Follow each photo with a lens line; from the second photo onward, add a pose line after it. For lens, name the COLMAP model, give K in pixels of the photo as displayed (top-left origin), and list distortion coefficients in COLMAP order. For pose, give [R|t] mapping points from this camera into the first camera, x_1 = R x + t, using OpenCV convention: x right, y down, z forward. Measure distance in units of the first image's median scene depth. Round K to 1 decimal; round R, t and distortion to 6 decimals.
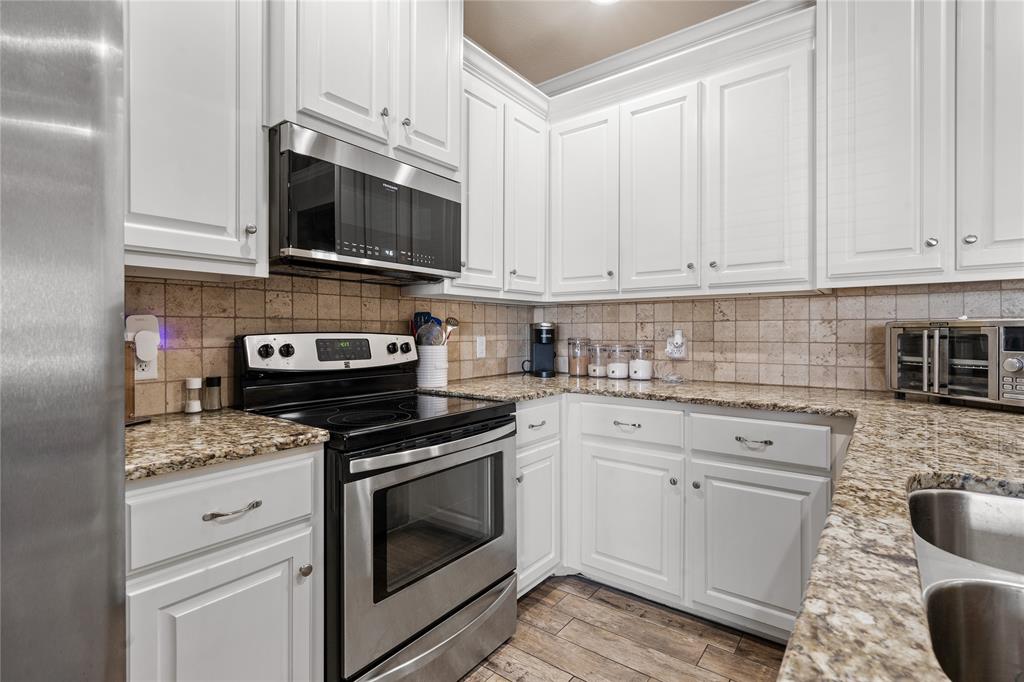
lens RADIAL K [[479.3, 0, 510.3], [0, 479.3, 334.3], [0, 0, 1]] dist [0.004088, -0.000014]
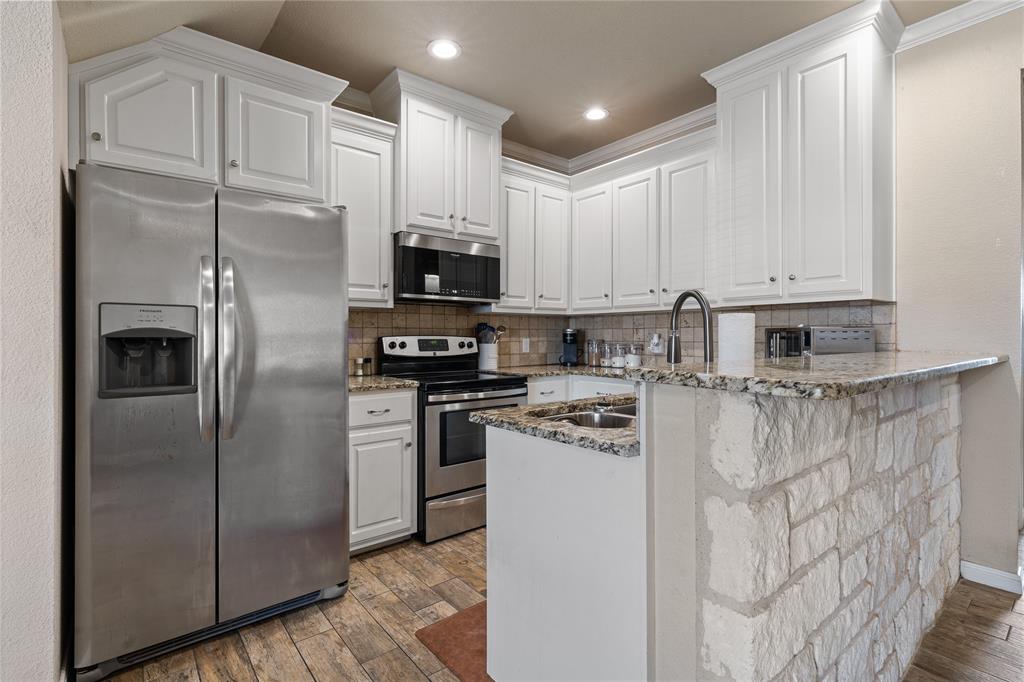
lens RADIAL K [[479.3, 0, 511.0], [0, 479.3, 338.1], [0, 0, 1]] dist [0.004088, -0.000014]
pose [[0.972314, 0.000620, -0.233676, 0.331582], [-0.000769, 1.000000, -0.000545, 0.006076], [0.233676, 0.000709, 0.972314, -0.625558]]
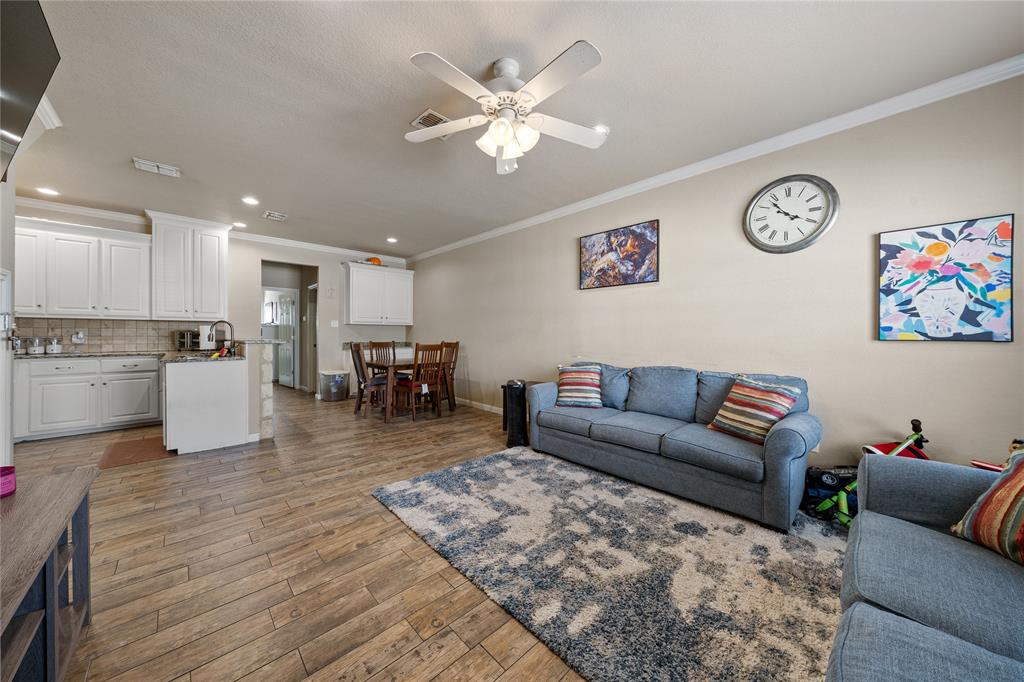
lens RADIAL K [[347.0, 0, 513.0], [0, 347.0, 335.0], [0, 0, 1]] dist [-0.002298, 0.000090]
pose [[0.153395, 0.000837, 0.988165, -1.289509], [0.000869, 0.999999, -0.000982, 0.015192], [-0.988165, 0.001009, 0.153394, -1.759232]]
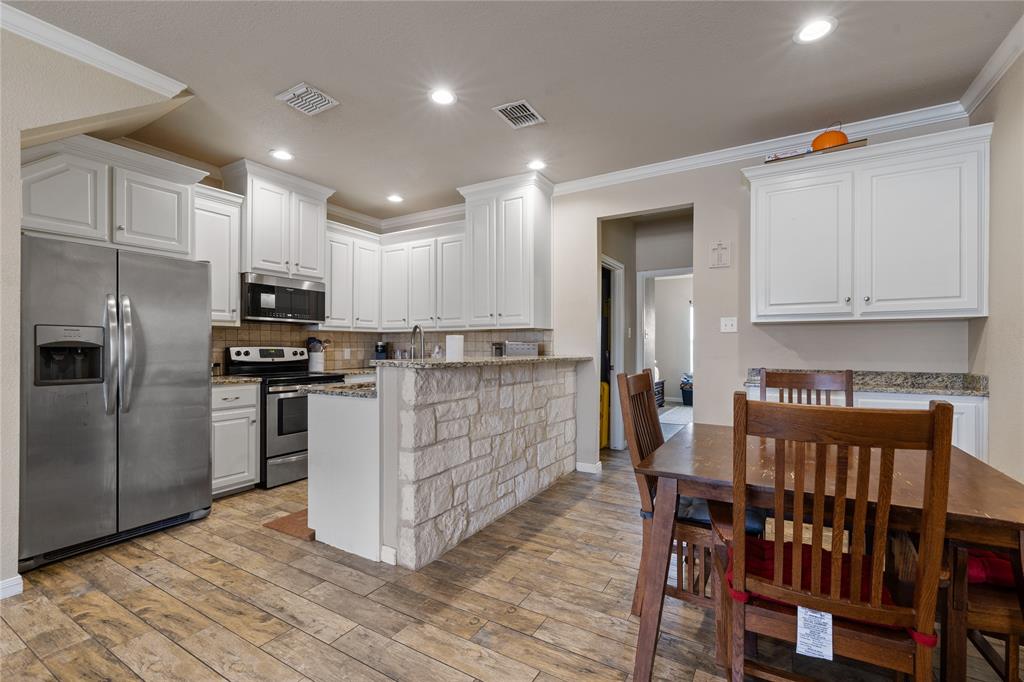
lens RADIAL K [[441.7, 0, 514.9], [0, 441.7, 348.0], [0, 0, 1]] dist [0.001212, -0.001082]
pose [[0.992974, 0.002004, 0.118317, 0.582775], [-0.001500, 0.999989, -0.004352, 0.011647], [-0.118324, 0.004144, 0.992966, -1.303771]]
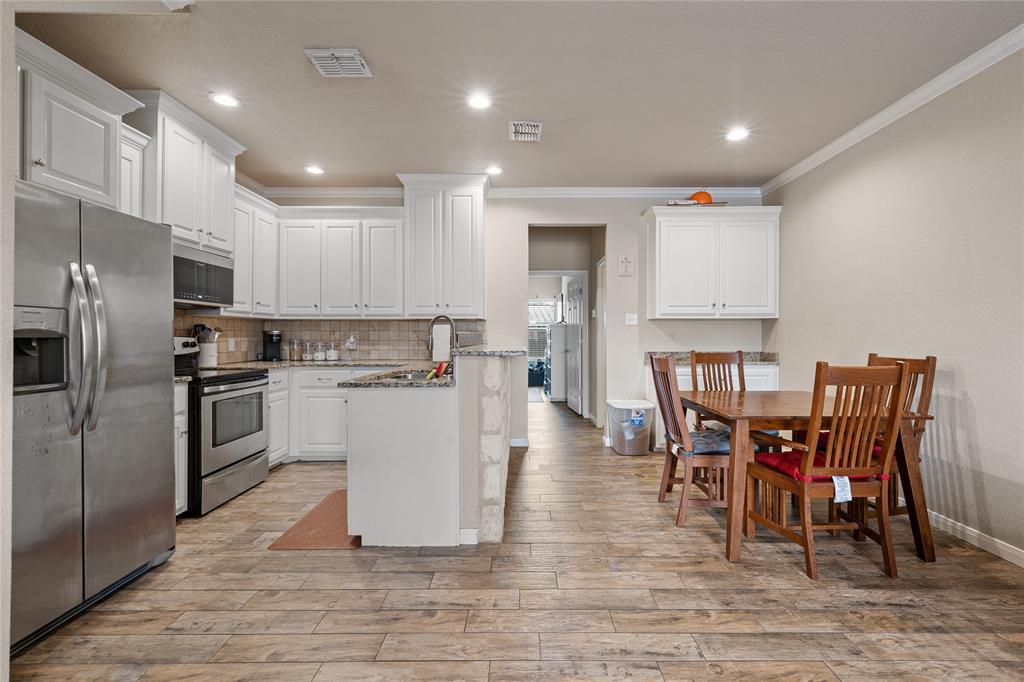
lens RADIAL K [[441.7, 0, 523.7], [0, 441.7, 334.3], [0, 0, 1]] dist [0.001212, -0.001082]
pose [[0.791517, 0.003310, 0.611139, -0.270898], [0.002538, 0.999959, -0.008704, 0.008172], [-0.611142, 0.008440, 0.791476, -1.156474]]
